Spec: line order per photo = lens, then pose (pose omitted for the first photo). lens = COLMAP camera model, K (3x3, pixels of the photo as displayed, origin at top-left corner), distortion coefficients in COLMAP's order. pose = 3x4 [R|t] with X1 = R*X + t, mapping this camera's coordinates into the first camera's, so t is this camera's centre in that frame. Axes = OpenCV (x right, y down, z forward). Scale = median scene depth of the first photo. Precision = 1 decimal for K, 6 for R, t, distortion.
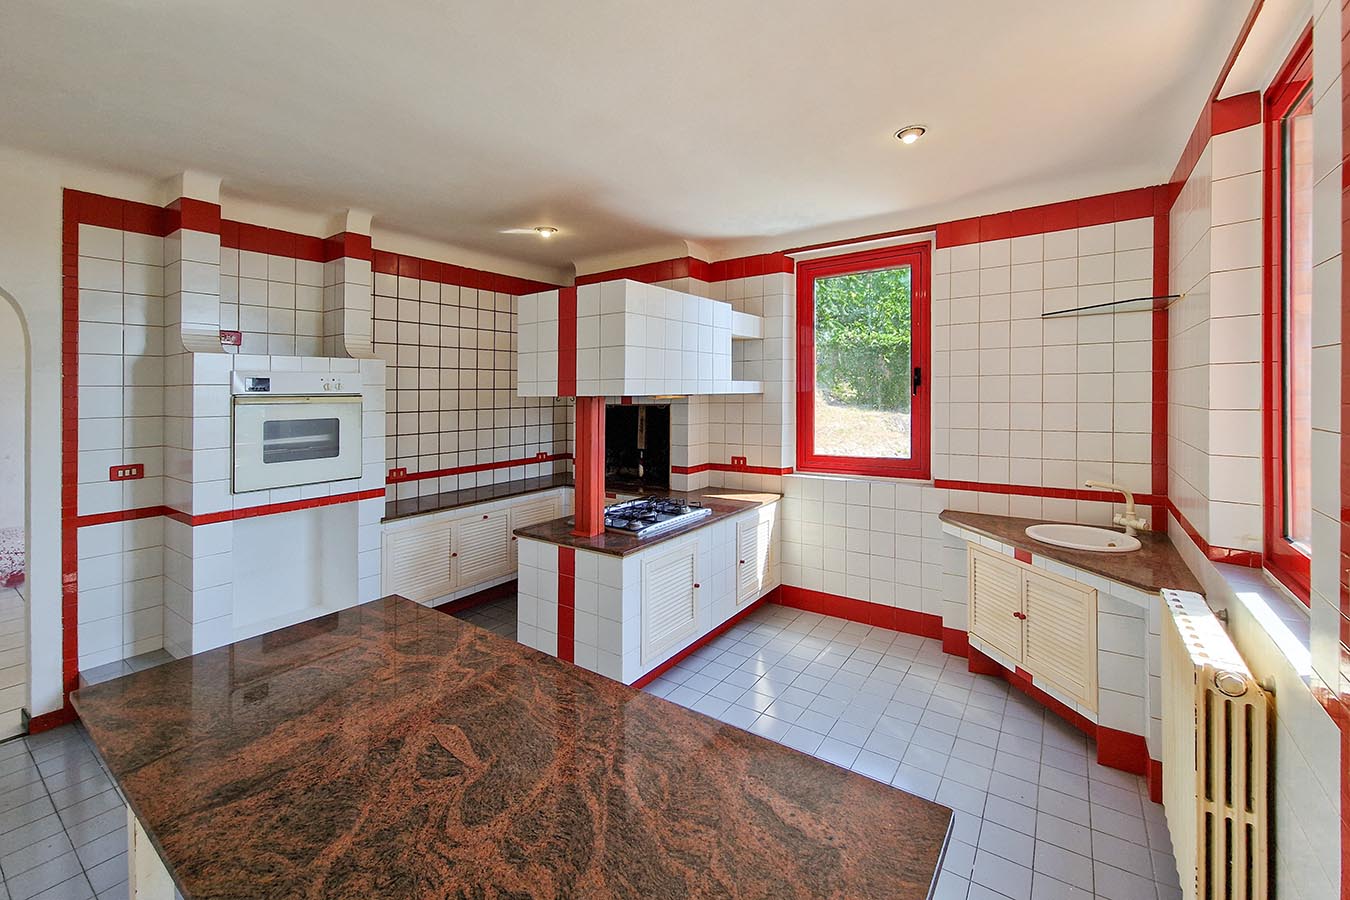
lens RADIAL K [[508.3, 0, 674.8], [0, 508.3, 390.5], [0, 0, 1]] dist [0.000409, -0.000527]
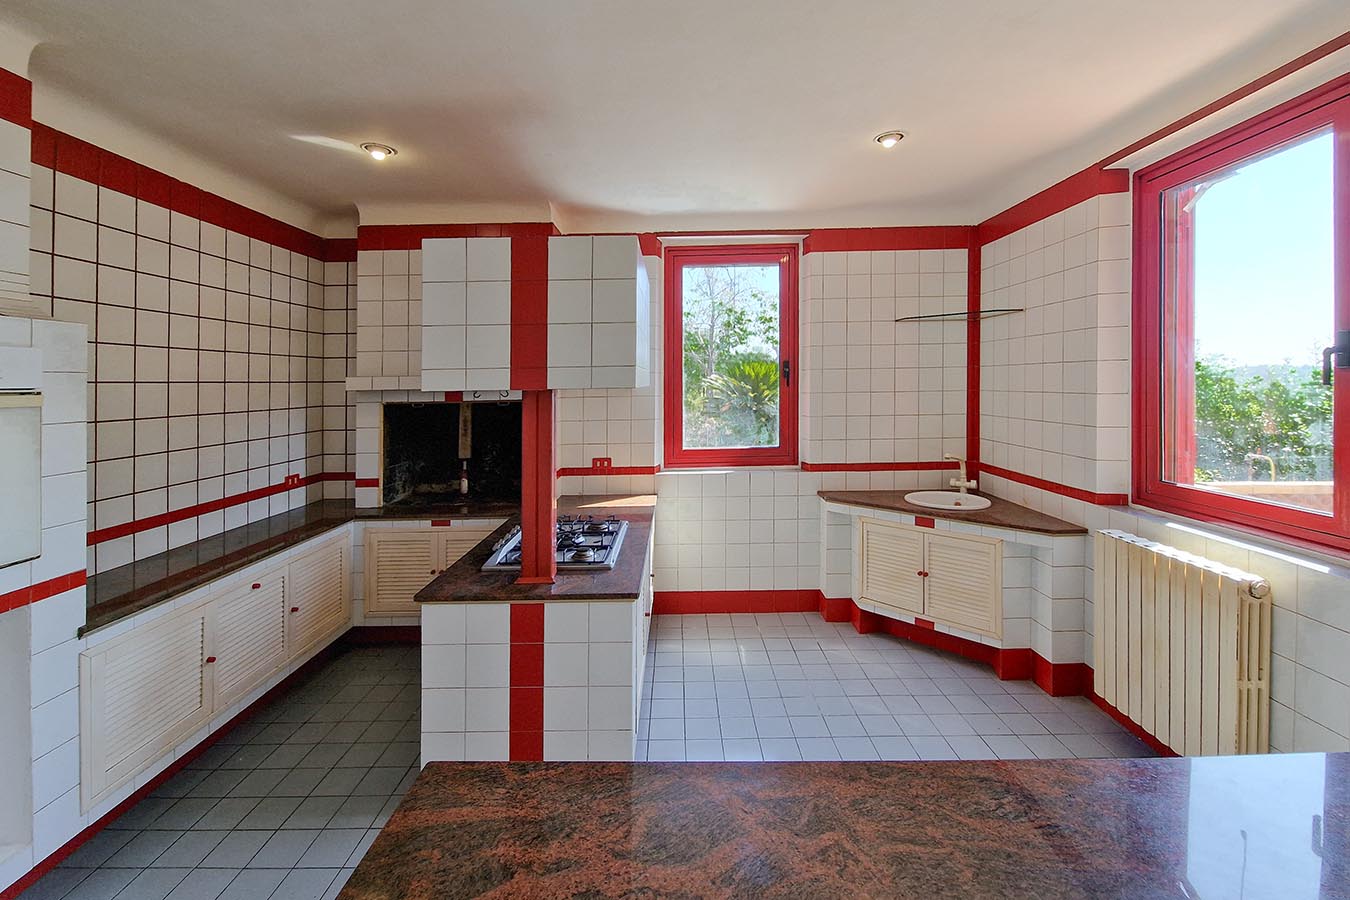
lens RADIAL K [[523.2, 0, 673.7], [0, 523.2, 383.0], [0, 0, 1]] dist [0.001514, 0.000275]
pose [[0.845753, -0.001379, 0.533573, -0.315710], [0.004163, 0.999983, -0.004015, 0.005121], [-0.533558, 0.005617, 0.845745, 0.202406]]
